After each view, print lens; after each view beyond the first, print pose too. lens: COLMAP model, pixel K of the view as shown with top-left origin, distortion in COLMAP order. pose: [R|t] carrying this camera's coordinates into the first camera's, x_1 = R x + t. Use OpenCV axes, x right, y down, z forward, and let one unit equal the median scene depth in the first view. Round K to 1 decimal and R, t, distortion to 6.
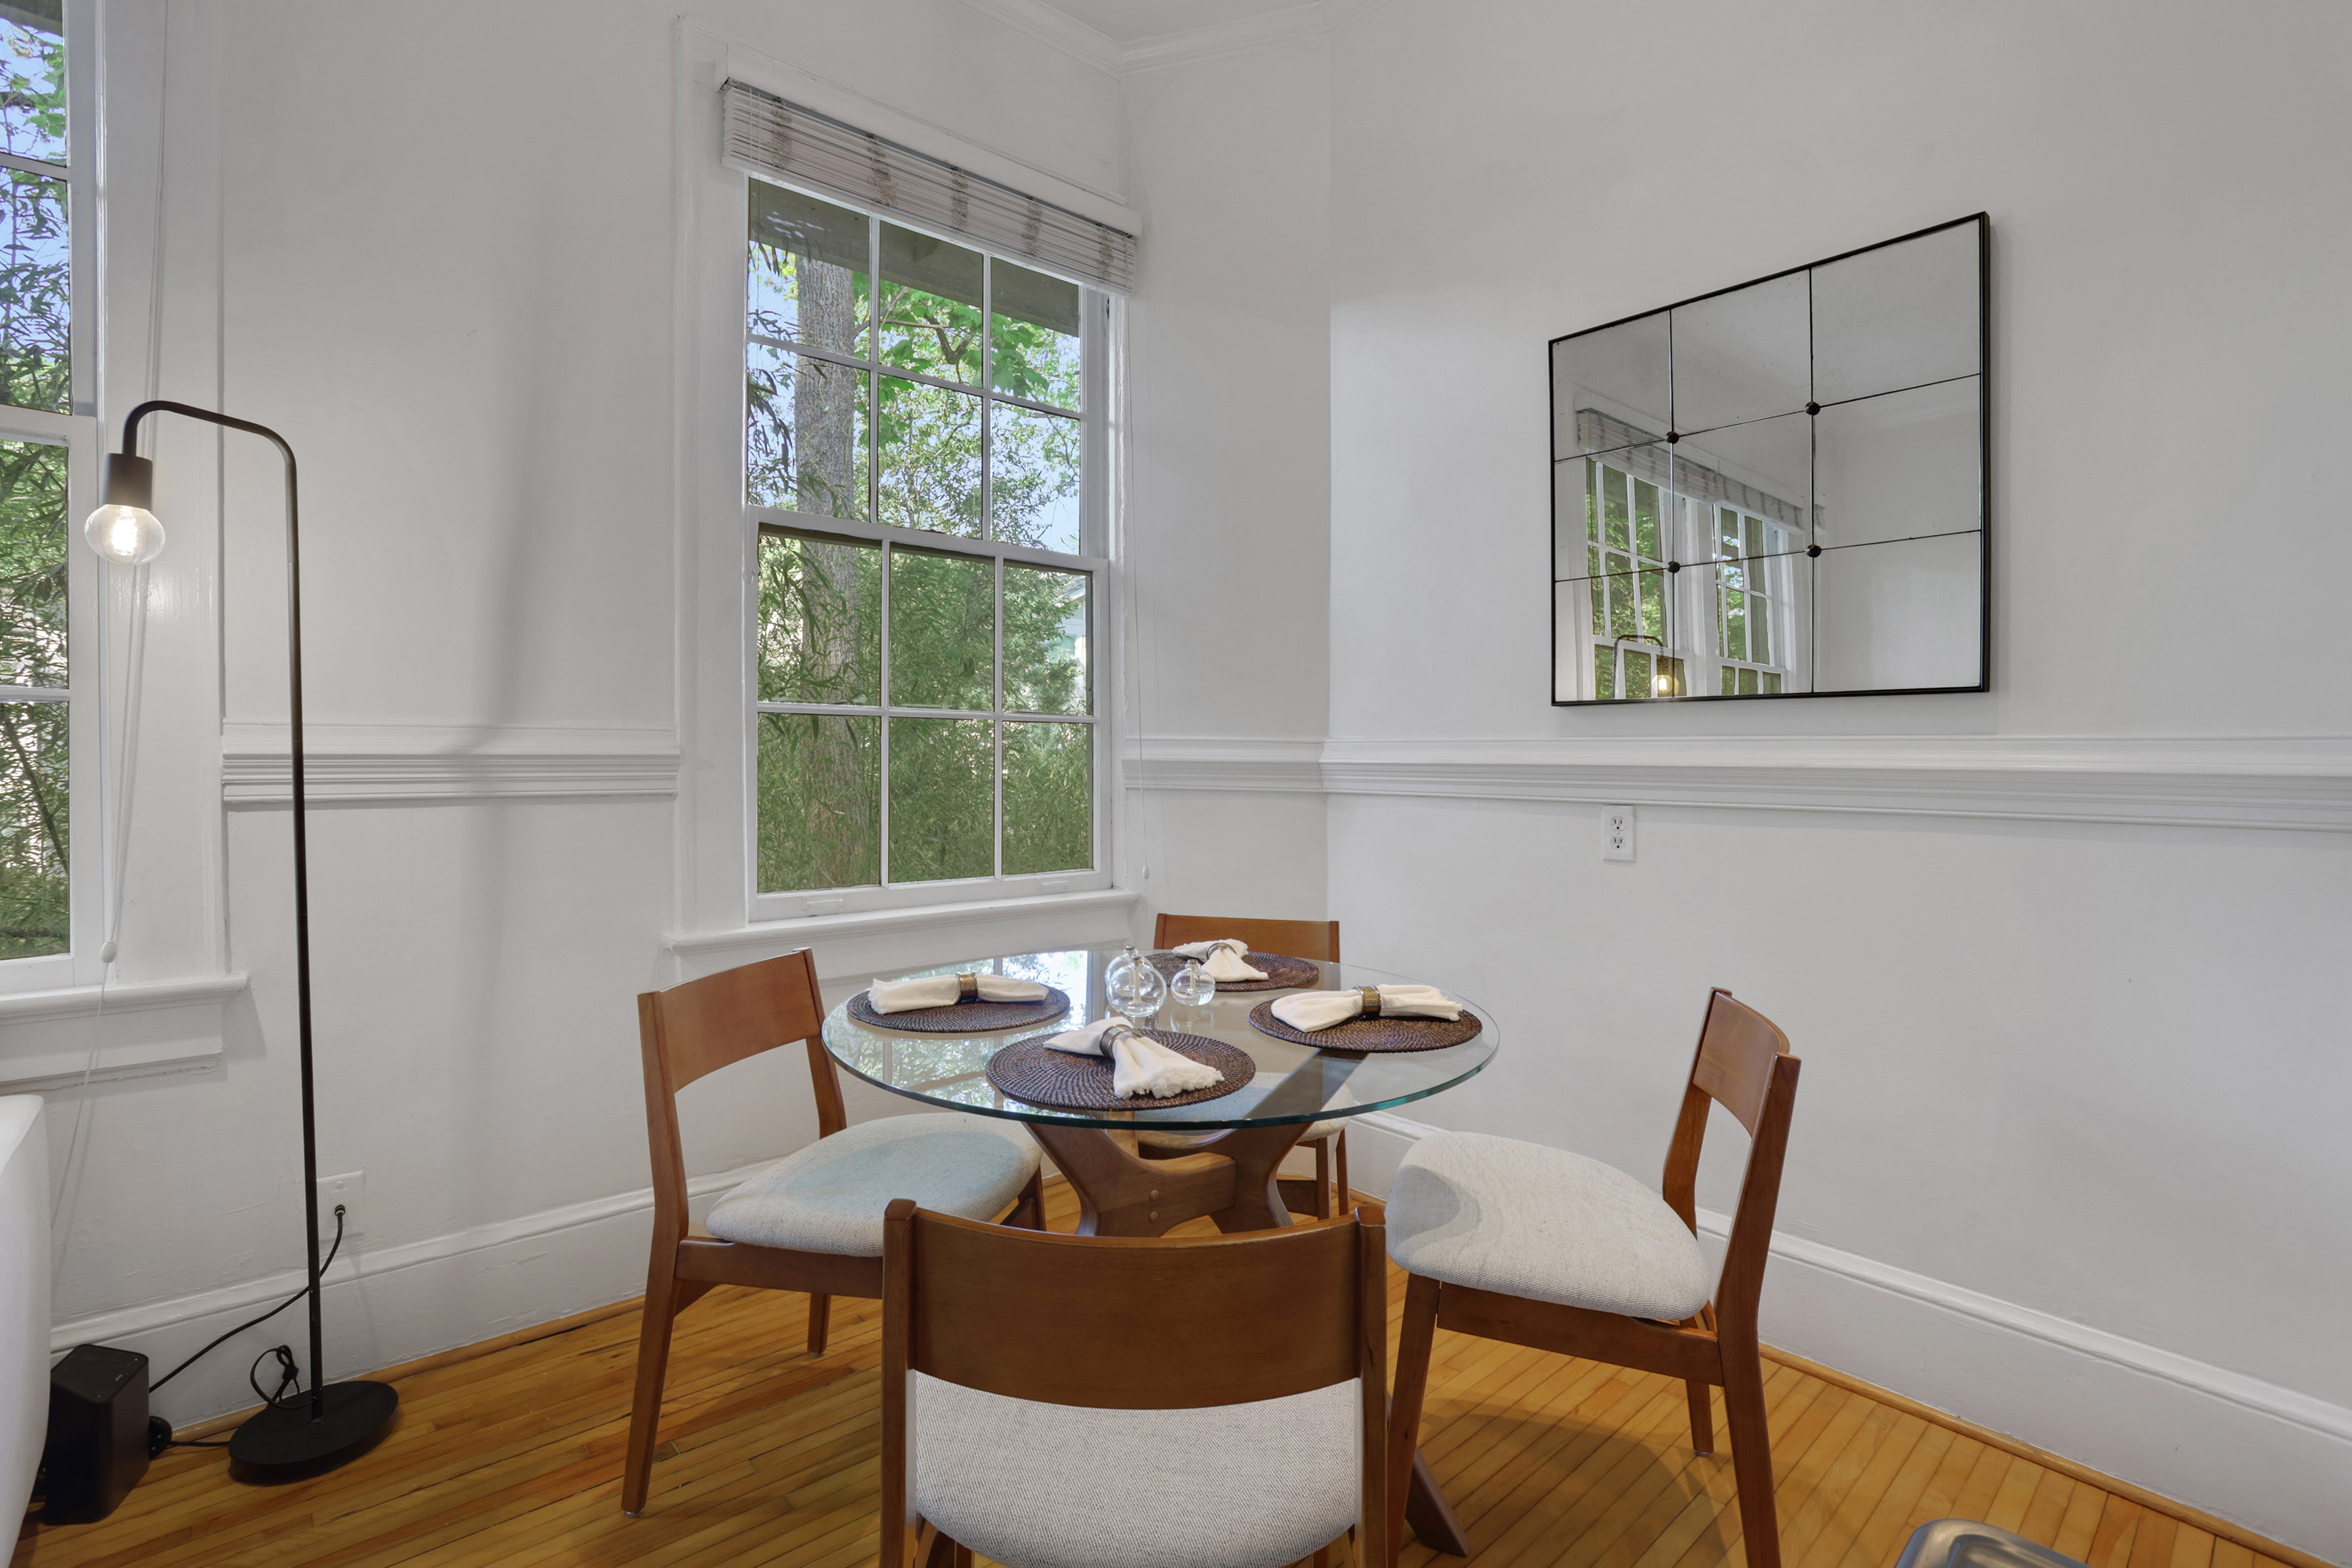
lens RADIAL K [[1161.4, 0, 1090.1], [0, 1161.4, 779.3], [0, 0, 1]] dist [-0.097174, 0.046673]
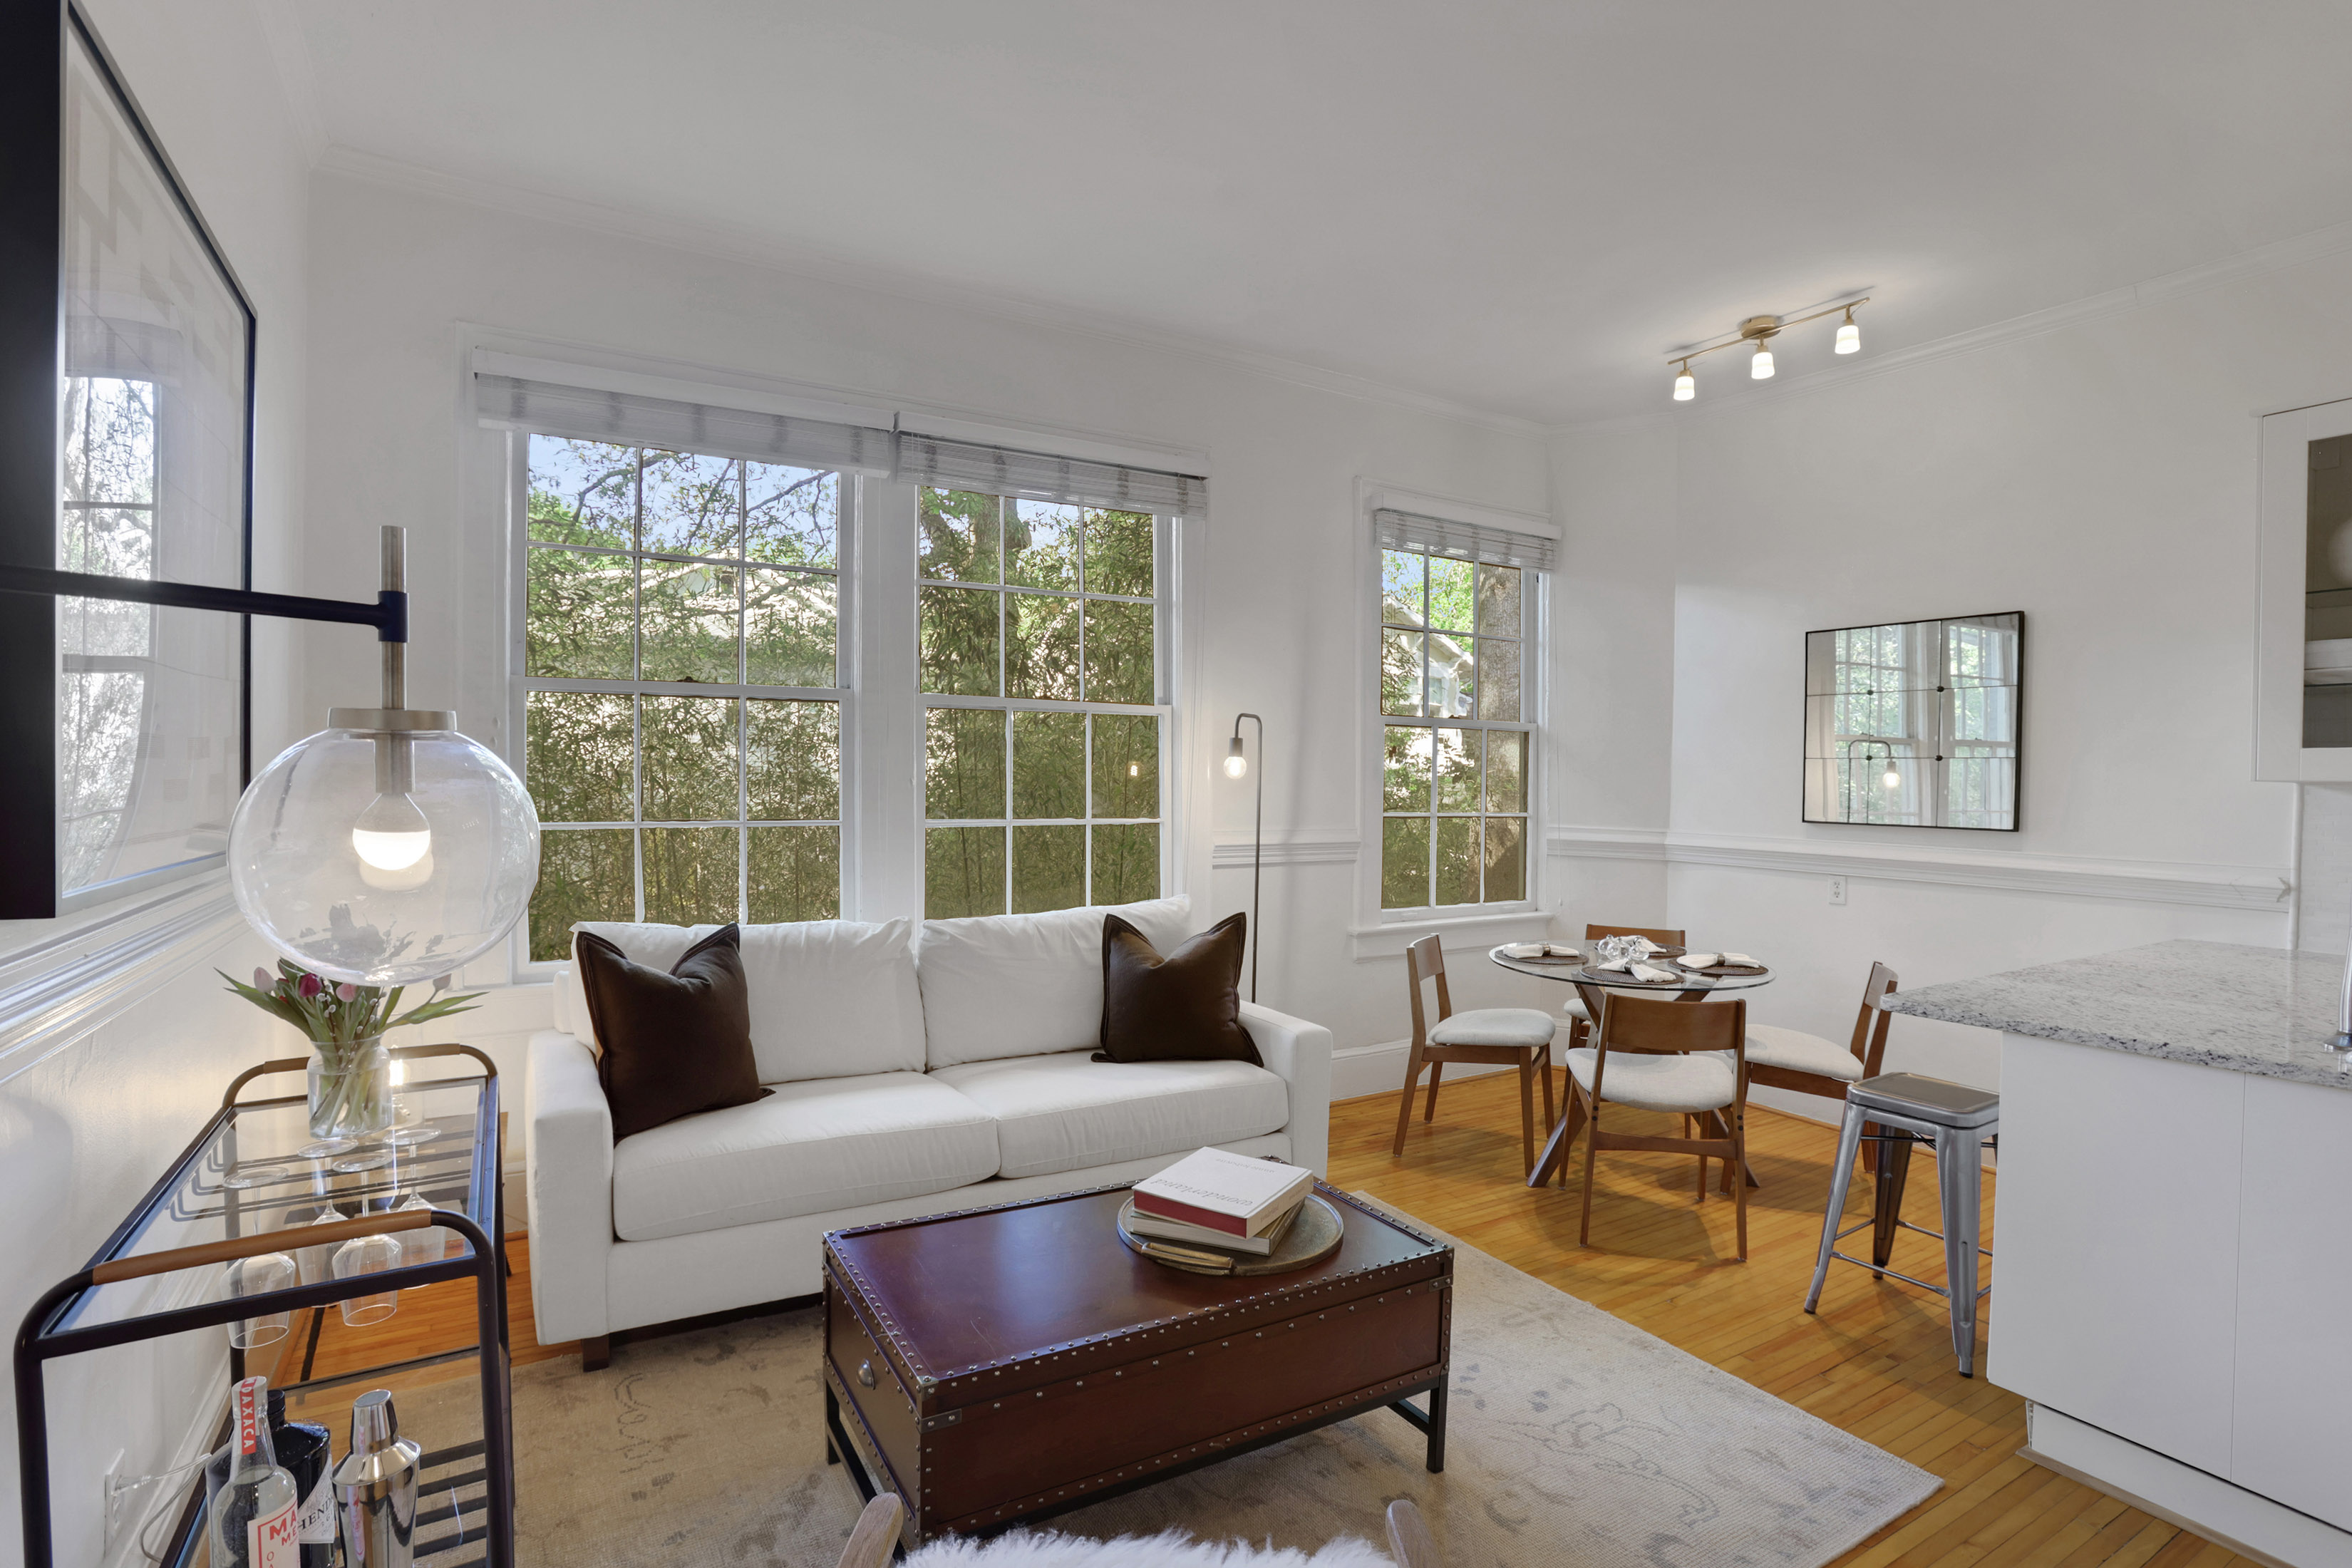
lens RADIAL K [[1191.3, 0, 1092.4], [0, 1191.3, 802.4], [0, 0, 1]] dist [-0.055833, 0.000837]
pose [[0.986584, 0.016933, -0.162372, -0.484292], [-0.015990, 0.999847, 0.007117, -0.098349], [0.162468, -0.004426, 0.986704, -1.200473]]
